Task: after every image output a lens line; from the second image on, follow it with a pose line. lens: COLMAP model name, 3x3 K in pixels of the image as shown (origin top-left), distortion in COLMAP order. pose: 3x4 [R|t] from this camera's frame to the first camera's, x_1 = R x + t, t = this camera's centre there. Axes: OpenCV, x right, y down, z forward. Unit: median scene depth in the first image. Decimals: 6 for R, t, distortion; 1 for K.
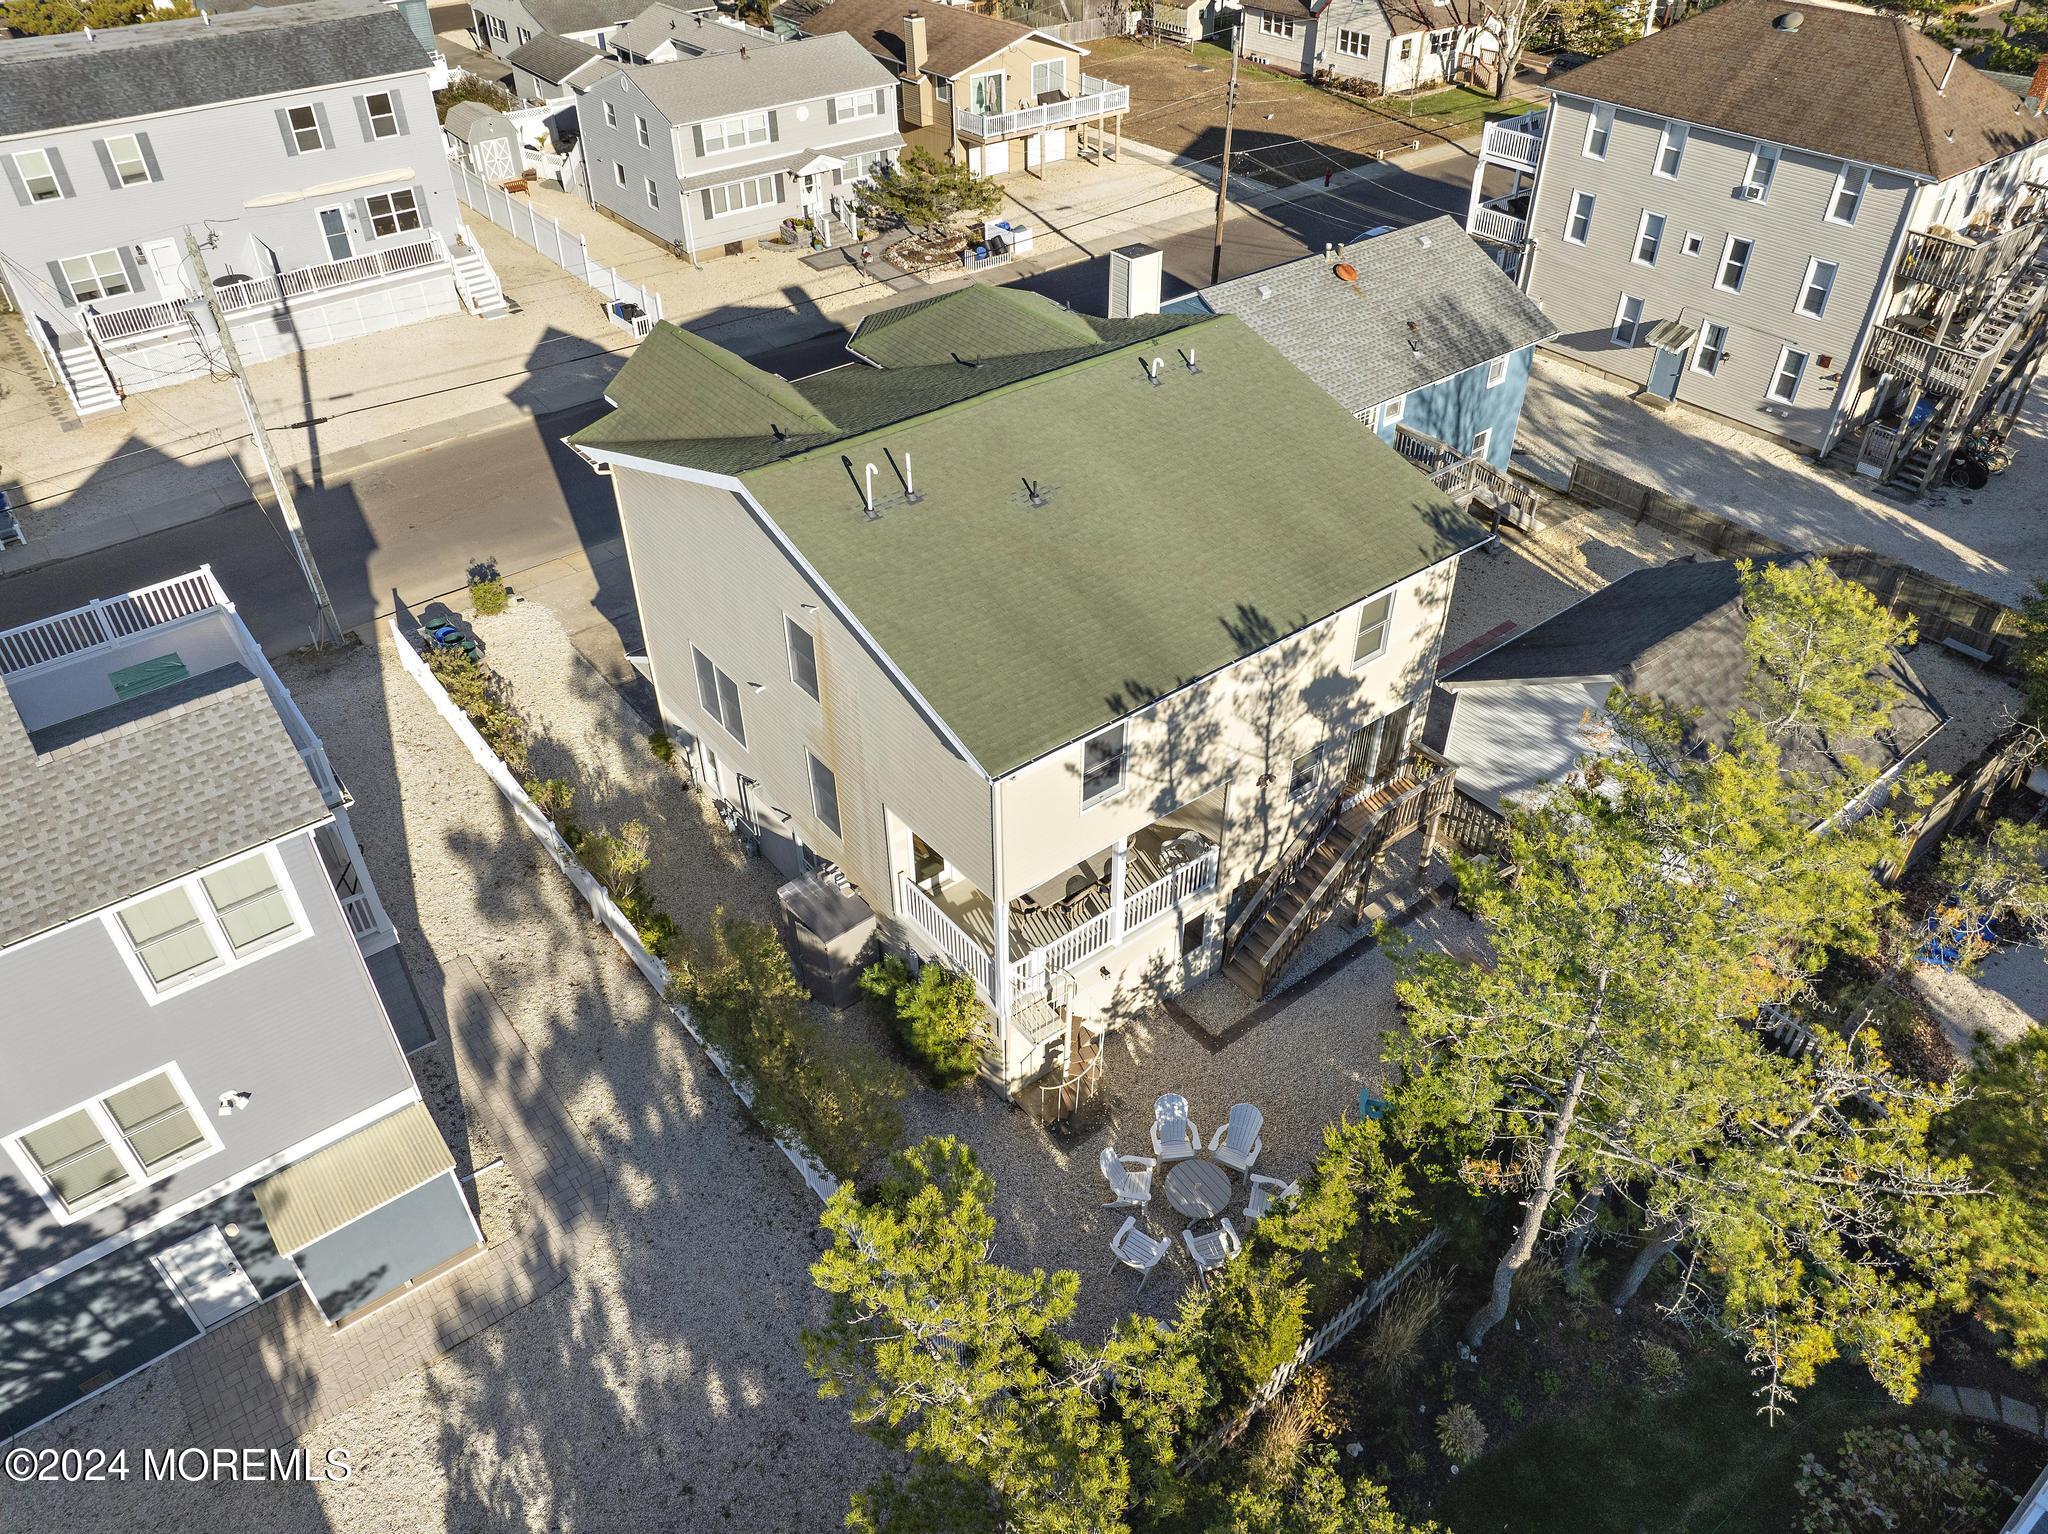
lens RADIAL K [[1454.3, 0, 1025.8], [0, 1454.3, 760.7], [0, 0, 1]] dist [-0.057956, 0.033232]
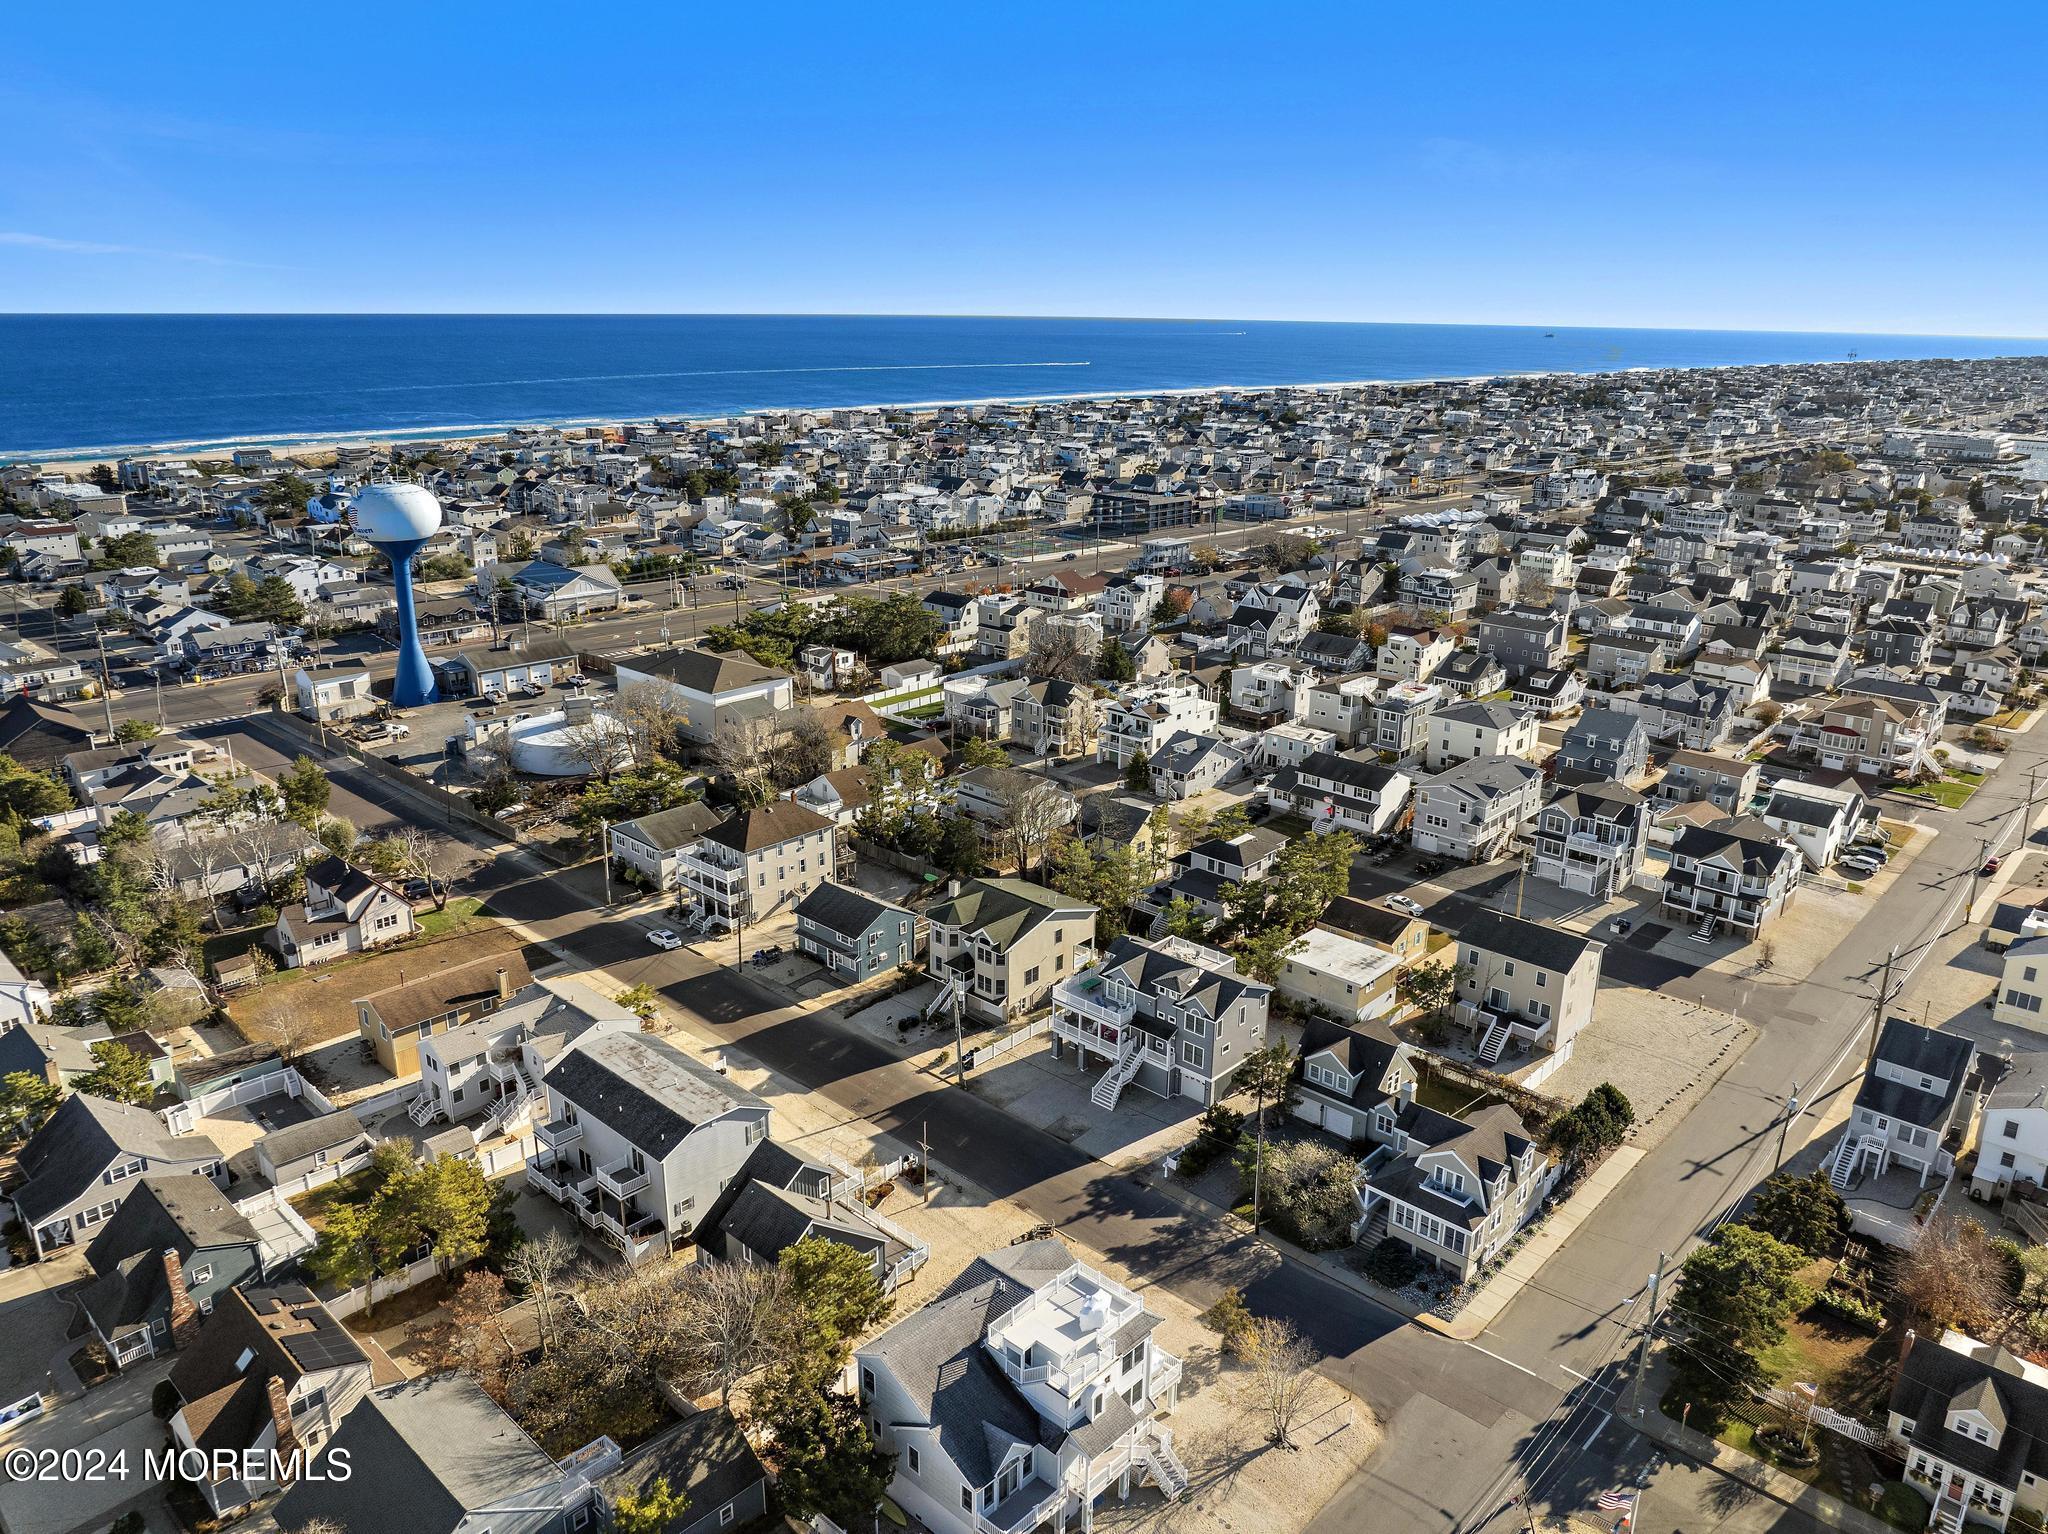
lens RADIAL K [[1442.7, 0, 1027.9], [0, 1442.7, 755.6], [0, 0, 1]] dist [-0.034065, -0.005672]
pose [[-0.158087, -0.287981, 0.944498, -2.774000], [0.603253, 0.729096, 0.323274, -1.310675], [-0.781726, 0.620876, 0.058465, 0.175014]]
